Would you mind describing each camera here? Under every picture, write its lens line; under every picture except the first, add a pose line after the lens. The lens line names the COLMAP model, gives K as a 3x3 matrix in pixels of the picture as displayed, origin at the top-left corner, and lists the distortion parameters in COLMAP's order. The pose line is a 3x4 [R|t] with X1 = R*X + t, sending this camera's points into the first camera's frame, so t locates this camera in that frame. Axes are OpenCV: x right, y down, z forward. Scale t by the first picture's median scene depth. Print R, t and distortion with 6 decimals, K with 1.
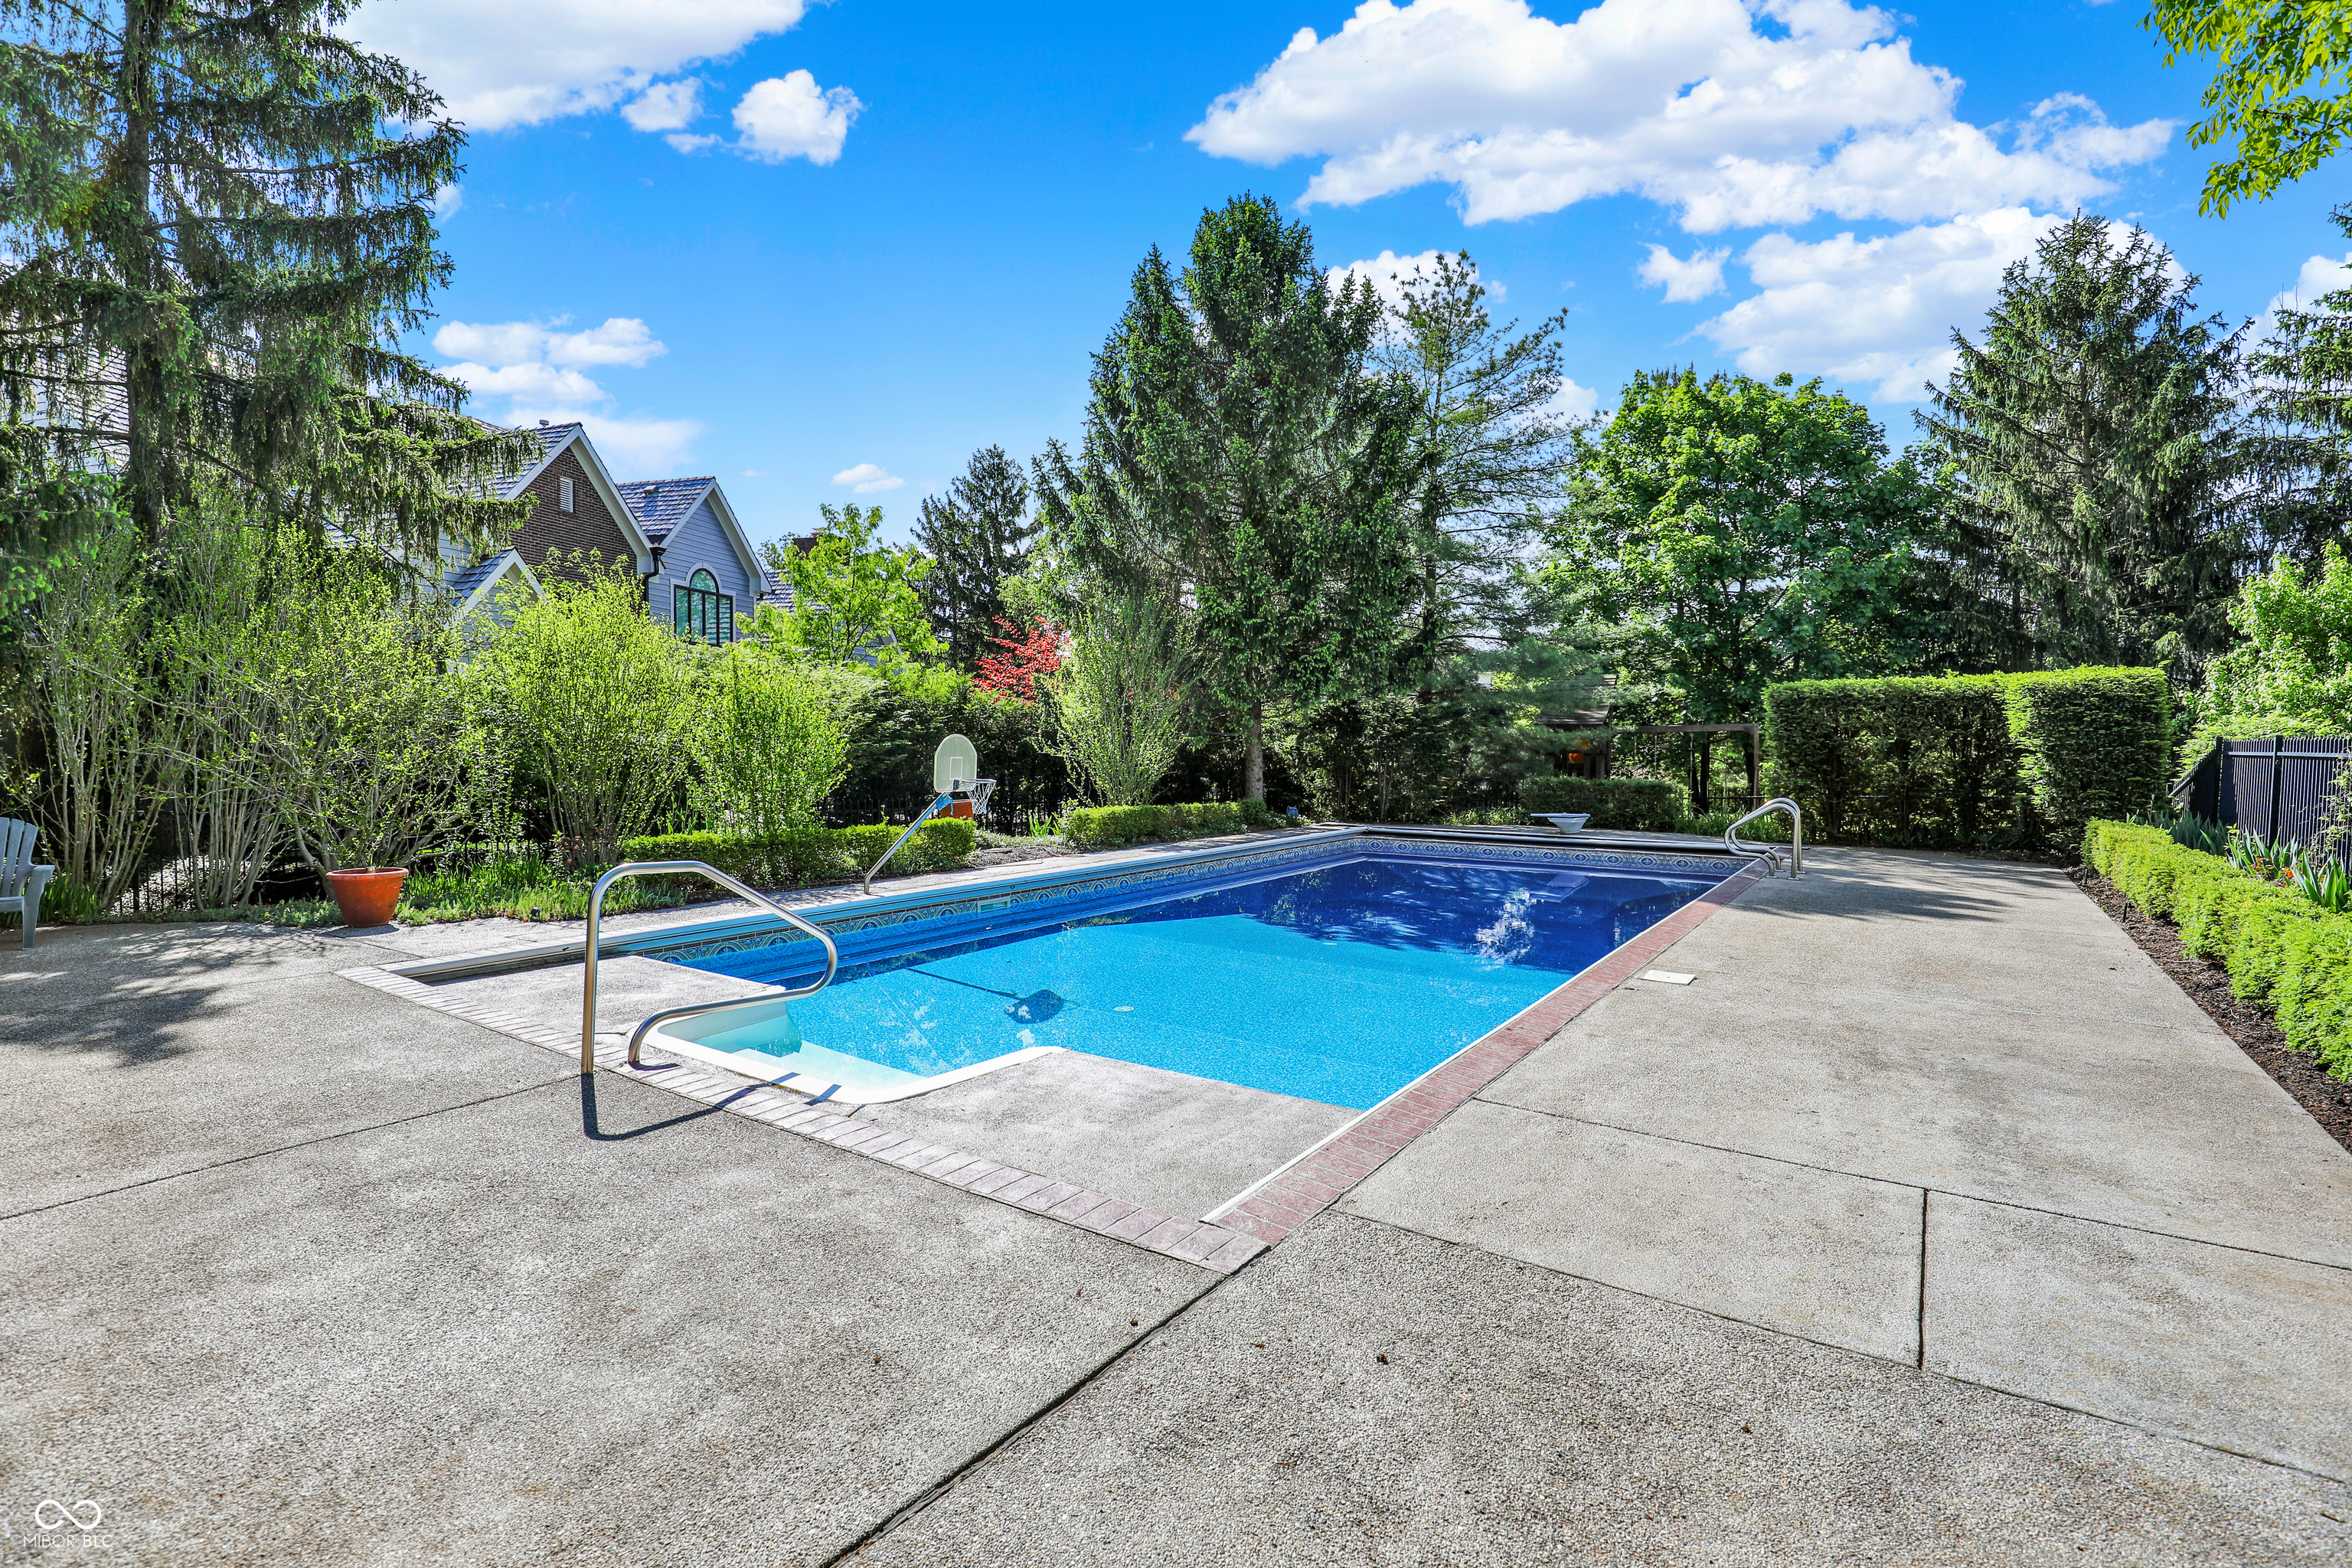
lens RADIAL K [[1109.7, 0, 1161.5], [0, 1109.7, 774.0], [0, 0, 1]] dist [-0.028878, -0.002956]
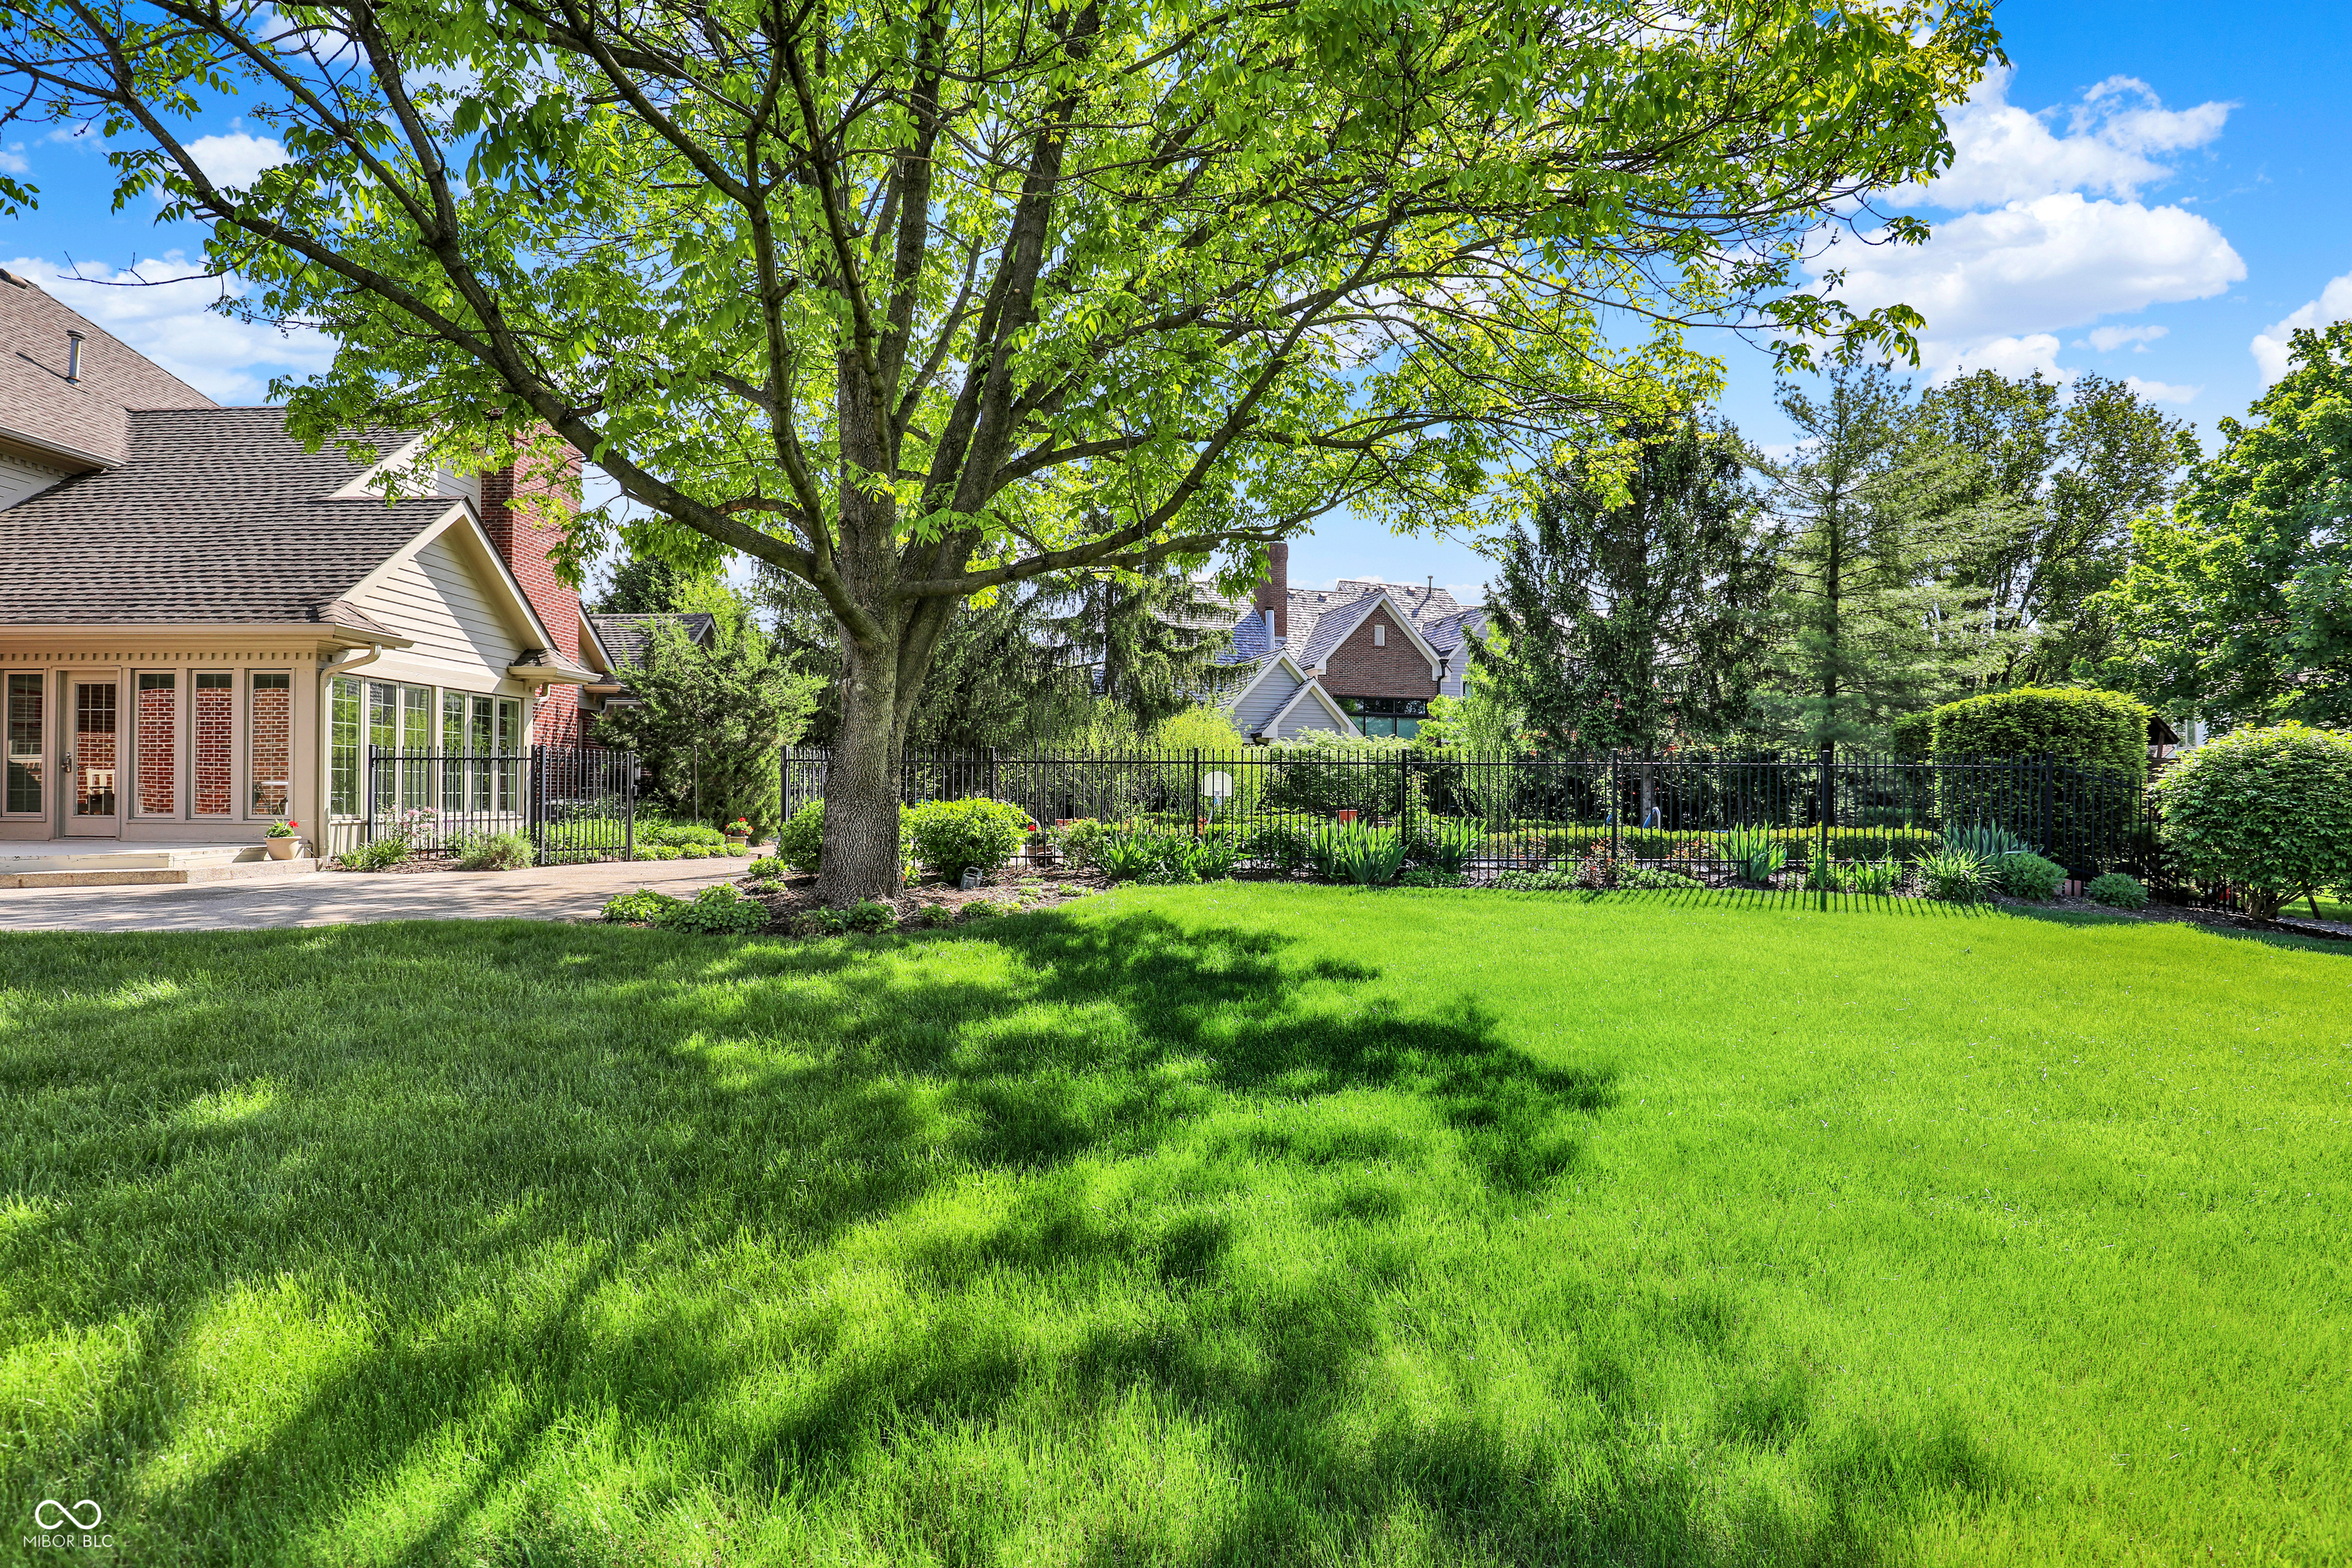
lens RADIAL K [[1109.7, 0, 1173.4], [0, 1109.7, 789.8], [0, 0, 1]] dist [-0.028878, -0.002956]
pose [[0.548361, -0.006765, -0.836214, 1.074088], [-0.026559, 0.999322, -0.025501, 0.041422], [0.835820, 0.036193, 0.547810, -0.244194]]
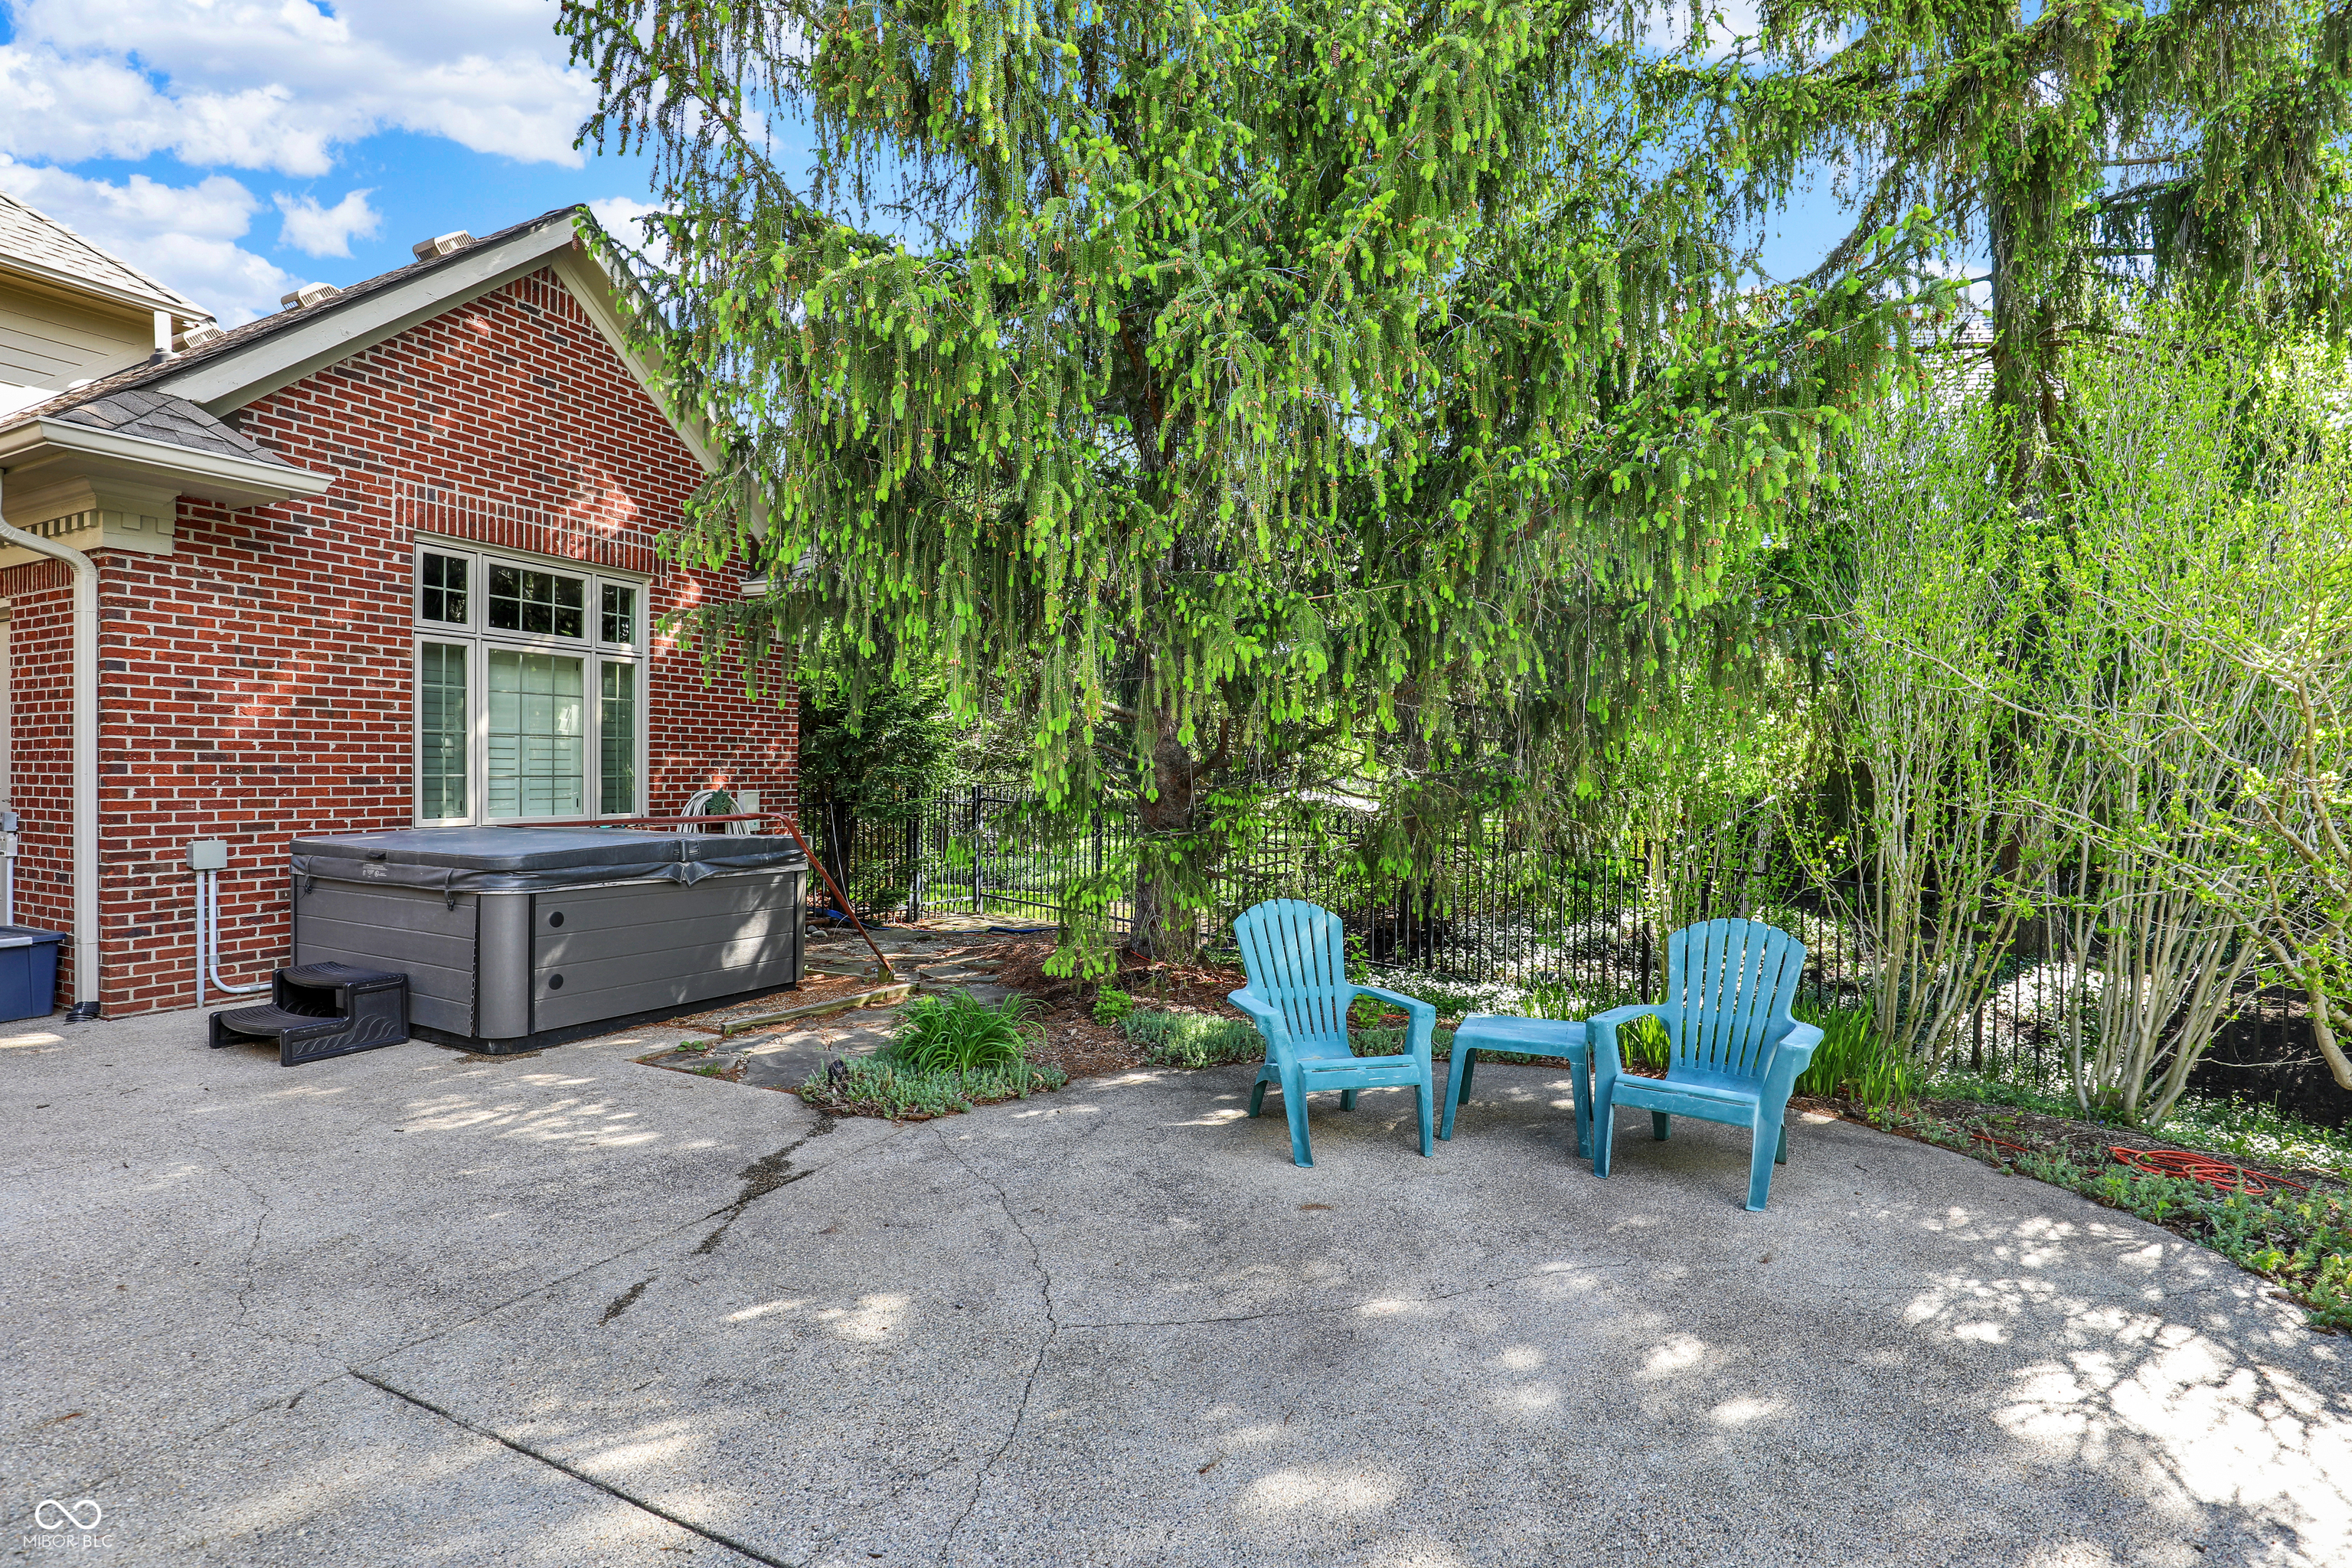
lens RADIAL K [[1109.7, 0, 1182.2], [0, 1109.7, 803.1], [0, 0, 1]] dist [-0.028878, -0.002956]
pose [[0.163780, 0.018948, -0.986315, -0.277841], [-0.038997, 0.999158, 0.012720, -0.008042], [0.985726, 0.036380, 0.164381, 0.299004]]
